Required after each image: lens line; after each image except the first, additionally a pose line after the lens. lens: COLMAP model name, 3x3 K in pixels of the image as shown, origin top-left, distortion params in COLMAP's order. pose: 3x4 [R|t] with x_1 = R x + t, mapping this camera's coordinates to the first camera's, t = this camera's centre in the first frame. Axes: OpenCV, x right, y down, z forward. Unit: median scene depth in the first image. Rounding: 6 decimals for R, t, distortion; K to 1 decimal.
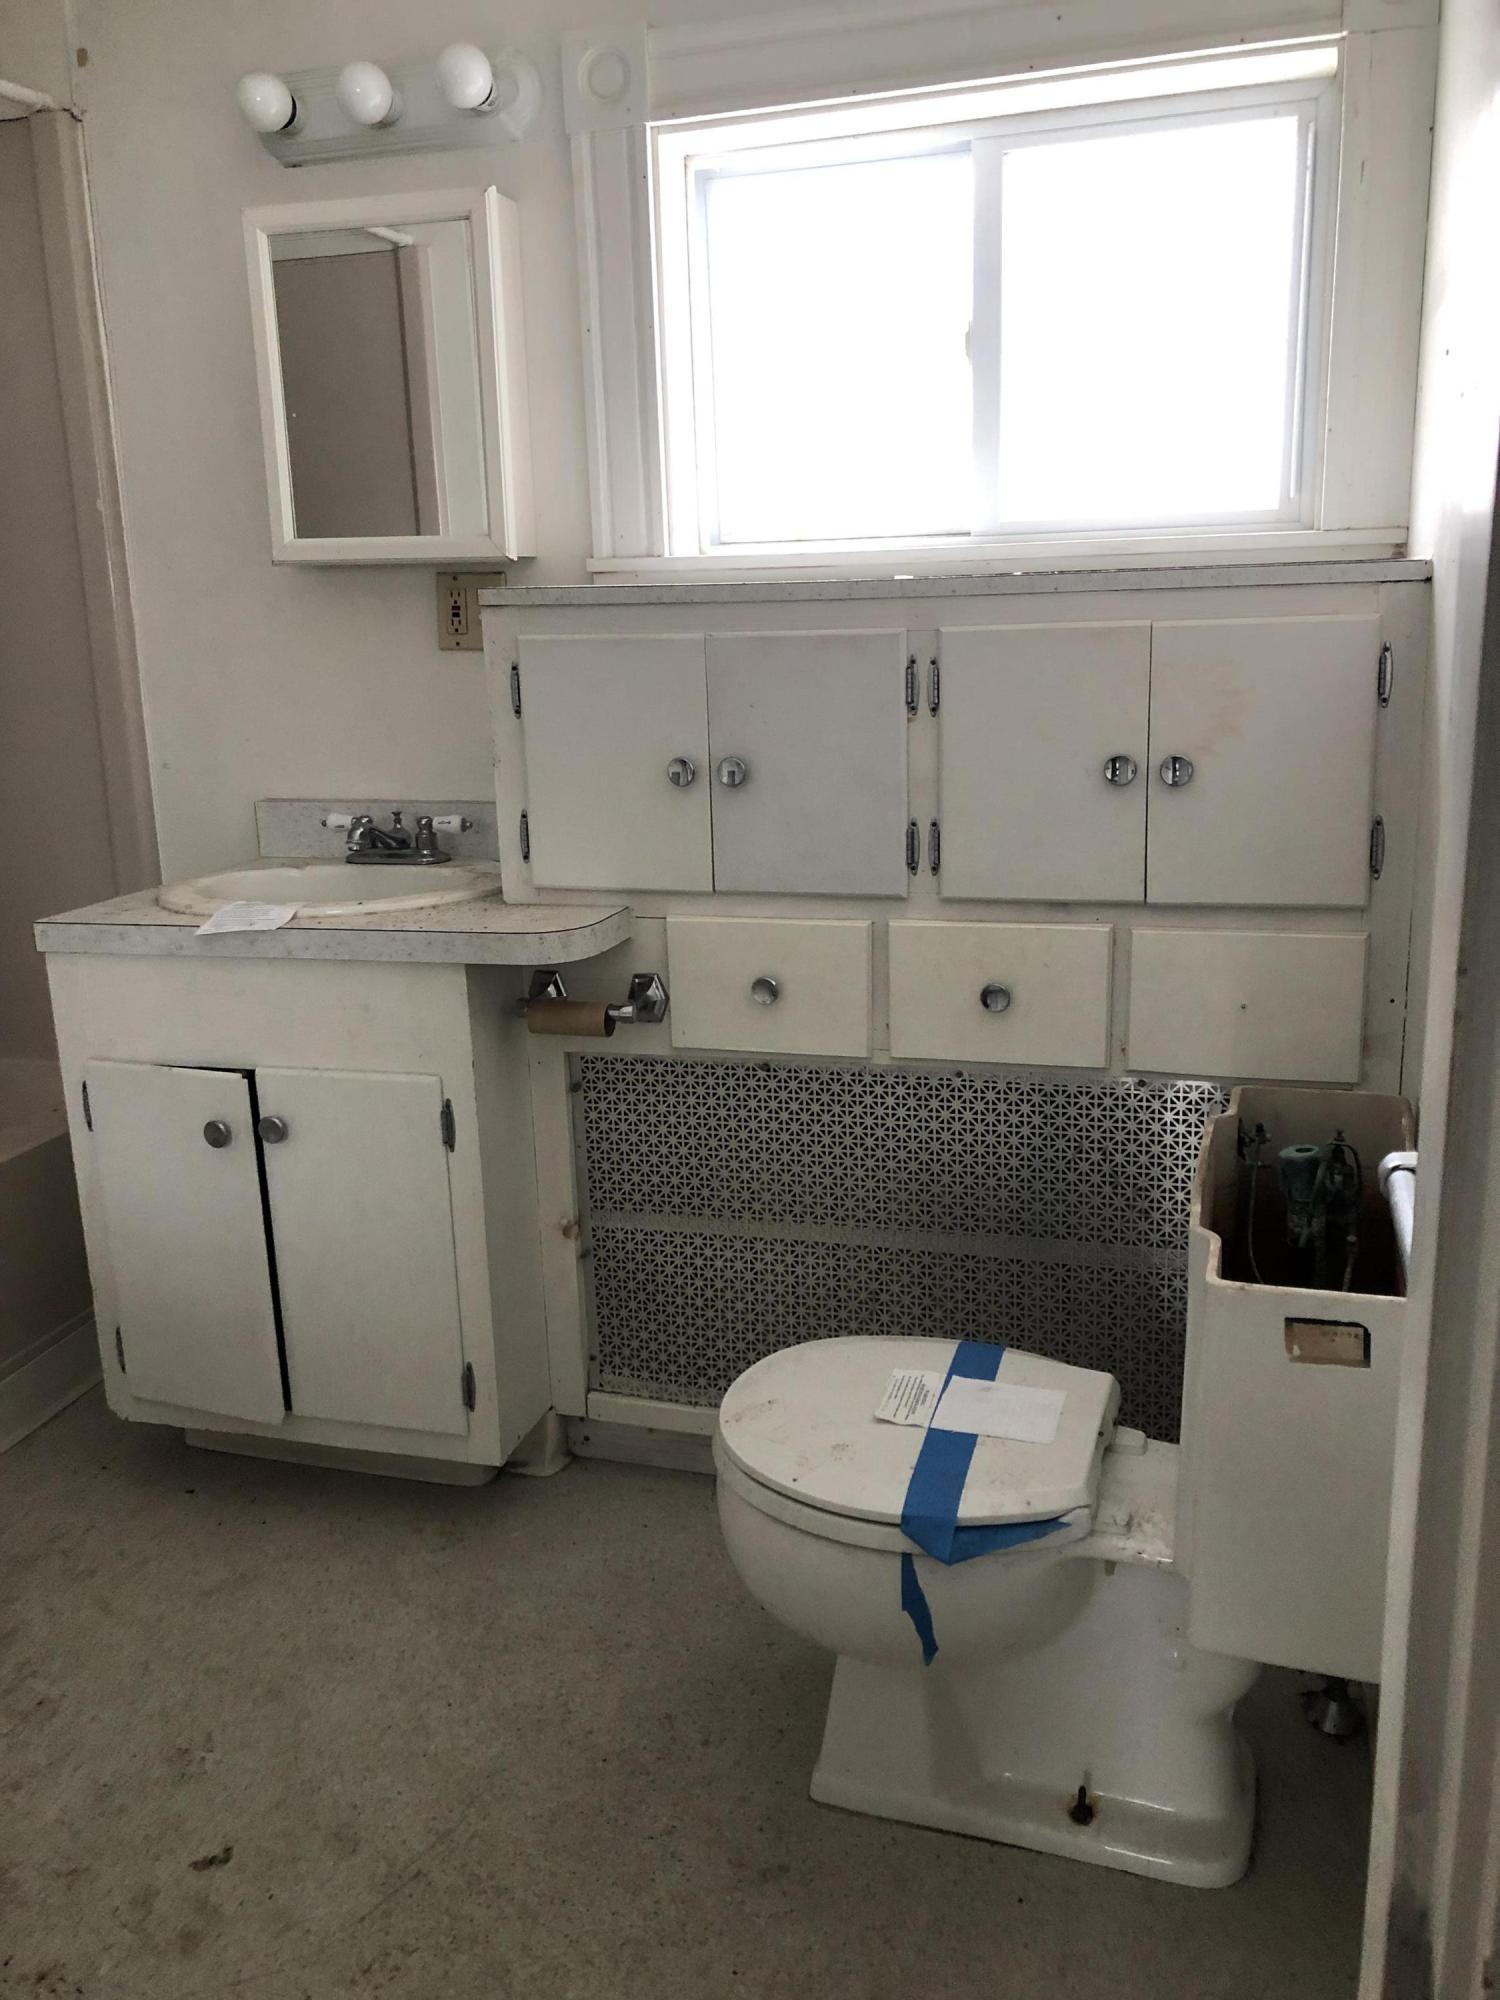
lens RADIAL K [[1631.1, 0, 749.9], [0, 1631.1, 997.1], [0, 0, 1]] dist [0.020490, -0.009608]
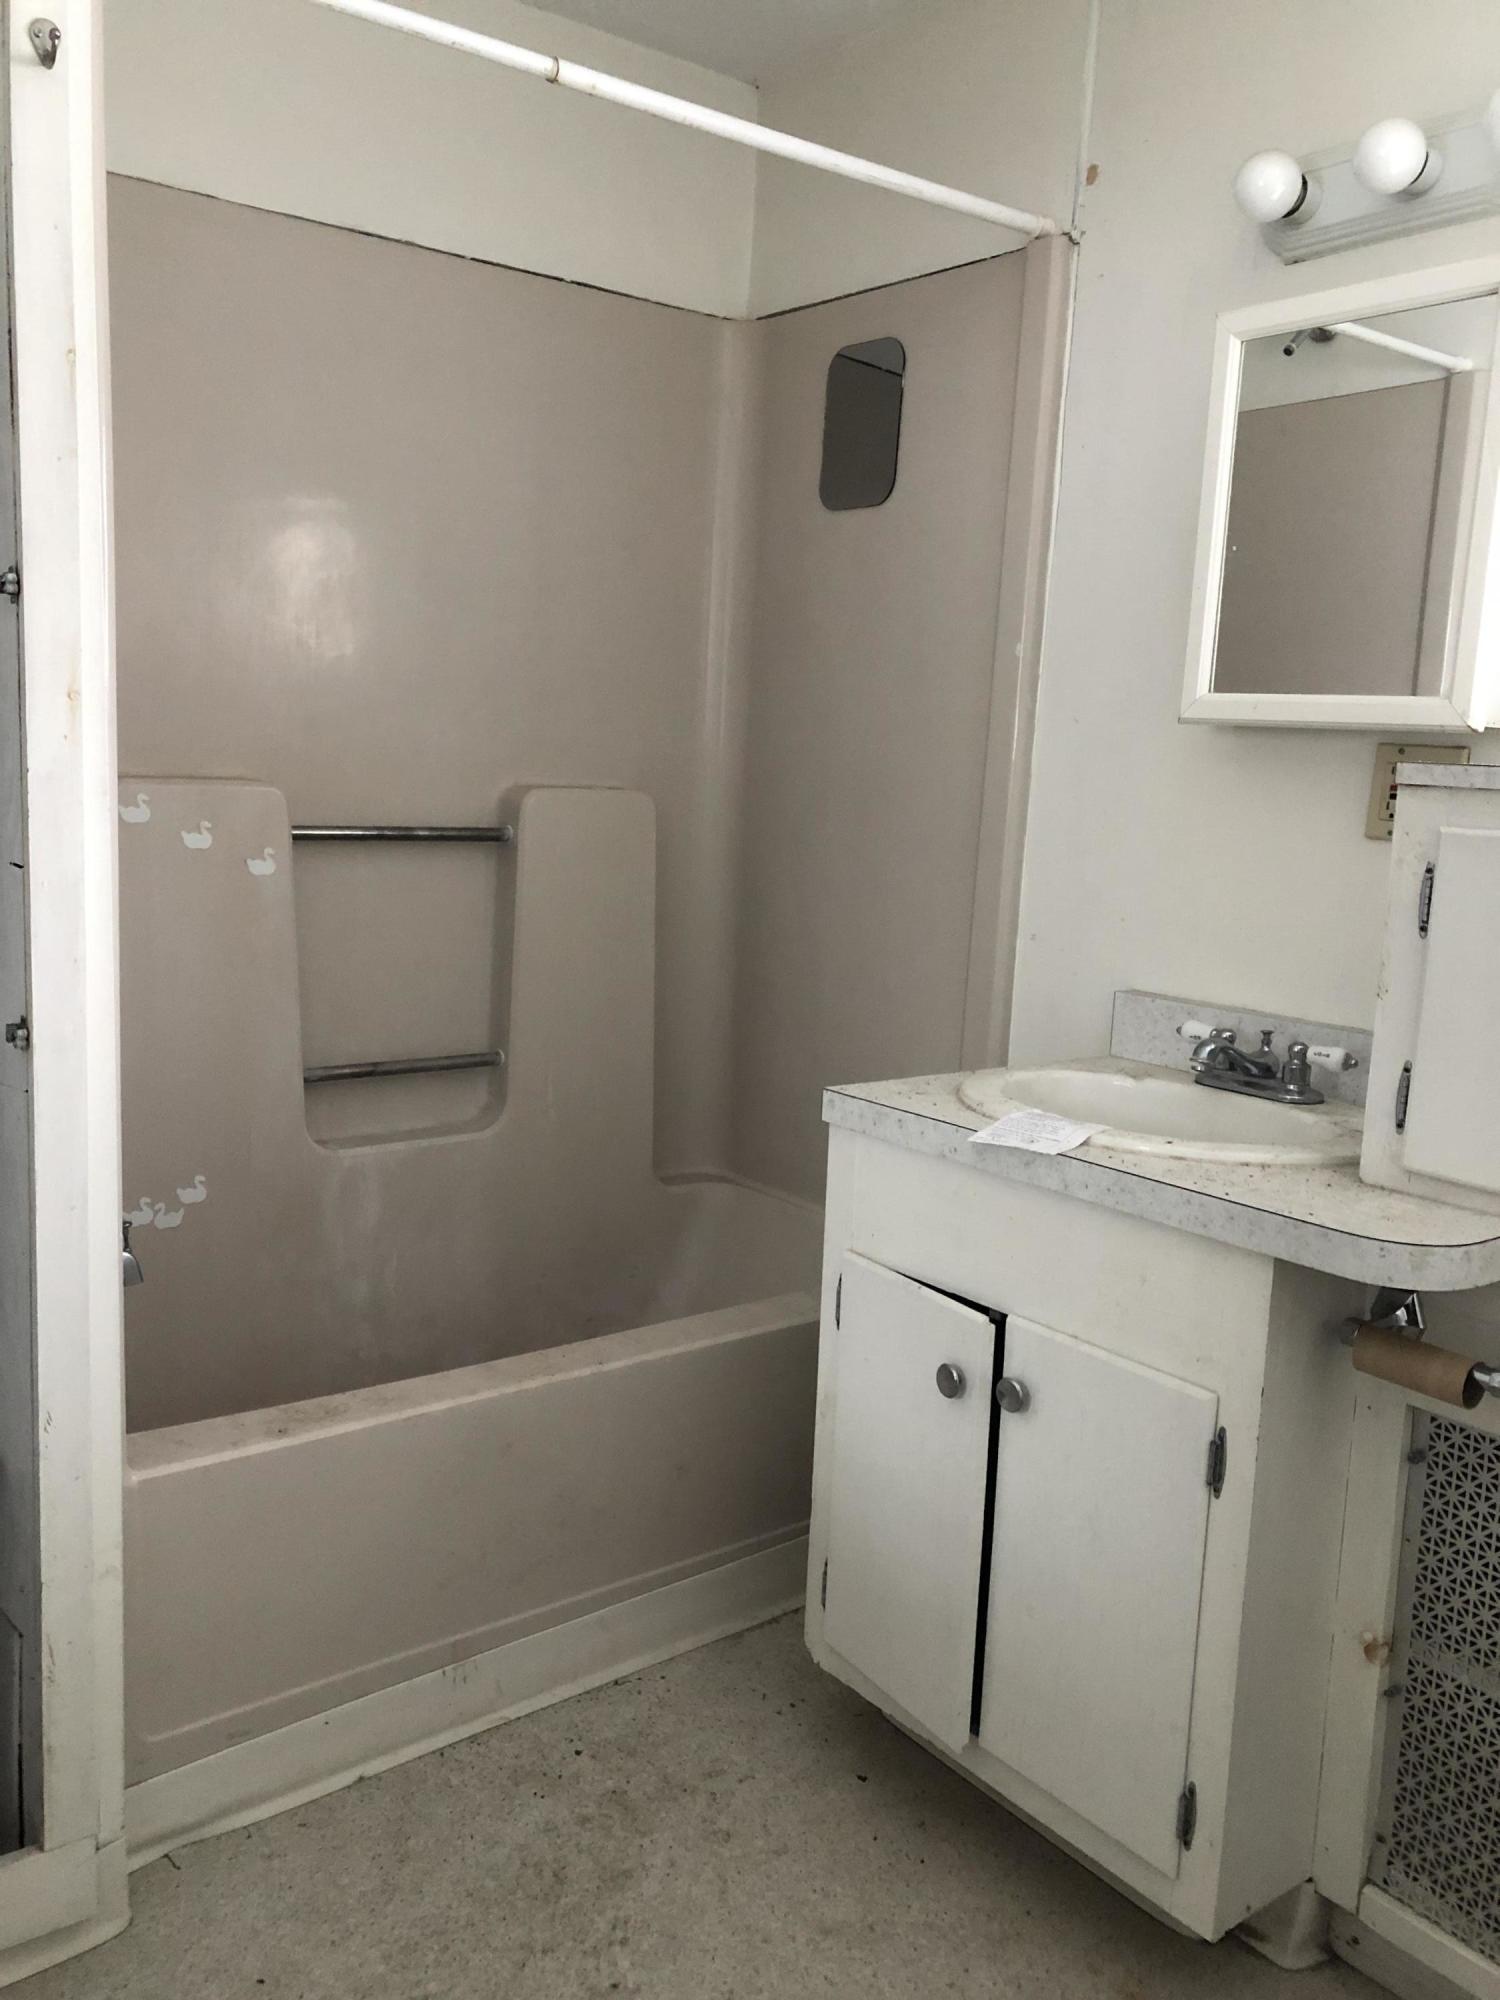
lens RADIAL K [[1631.1, 0, 745.1], [0, 1631.1, 1000.8], [0, 0, 1]] dist [0.020490, -0.009608]
pose [[0.811653, 0.152763, -0.563810, 0.025946], [-0.209199, 0.977196, -0.036390, -0.049682], [0.545394, 0.147484, 0.825102, 0.220549]]
